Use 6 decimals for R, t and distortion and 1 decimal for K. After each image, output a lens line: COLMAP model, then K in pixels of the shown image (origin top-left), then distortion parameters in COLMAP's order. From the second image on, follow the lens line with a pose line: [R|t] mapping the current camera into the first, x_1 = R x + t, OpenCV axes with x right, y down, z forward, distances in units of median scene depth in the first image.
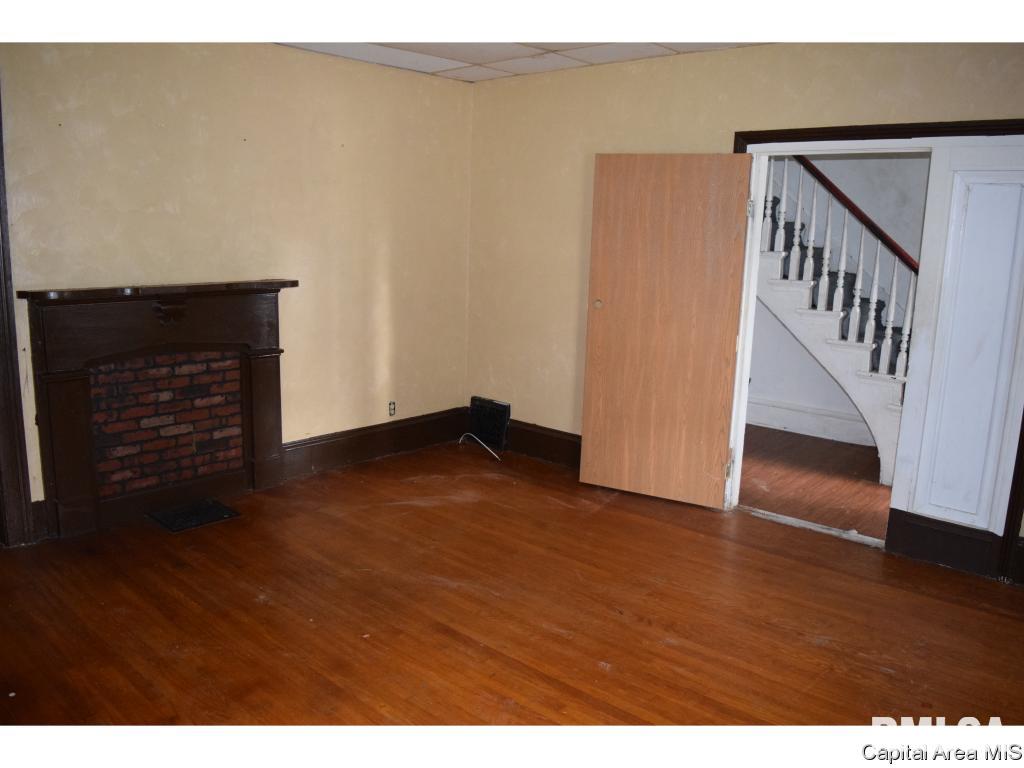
lens RADIAL K [[817.5, 0, 512.0], [0, 817.5, 384.0], [0, 0, 1]] dist [-0.082332, 0.004273]
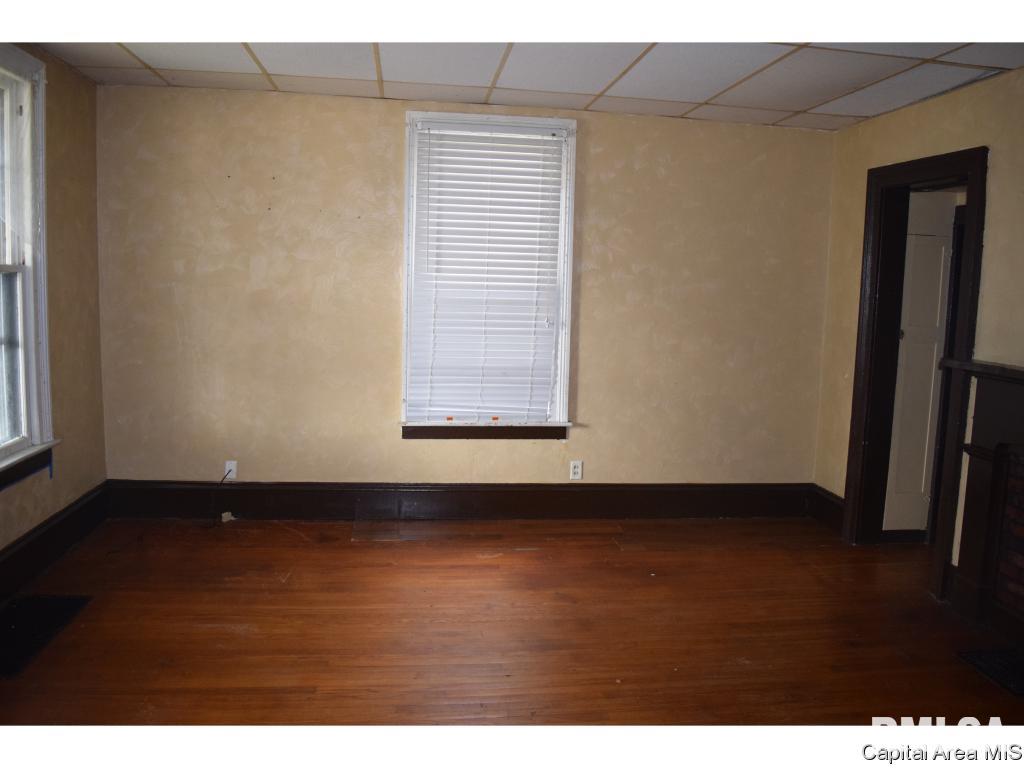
lens RADIAL K [[817.5, 0, 512.0], [0, 817.5, 384.0], [0, 0, 1]] dist [-0.082332, 0.004273]
pose [[-0.655024, 0.052031, -0.753815, 0.505527], [-0.186166, 0.955760, 0.227738, -0.192810], [0.732316, 0.289508, -0.616359, 1.104384]]
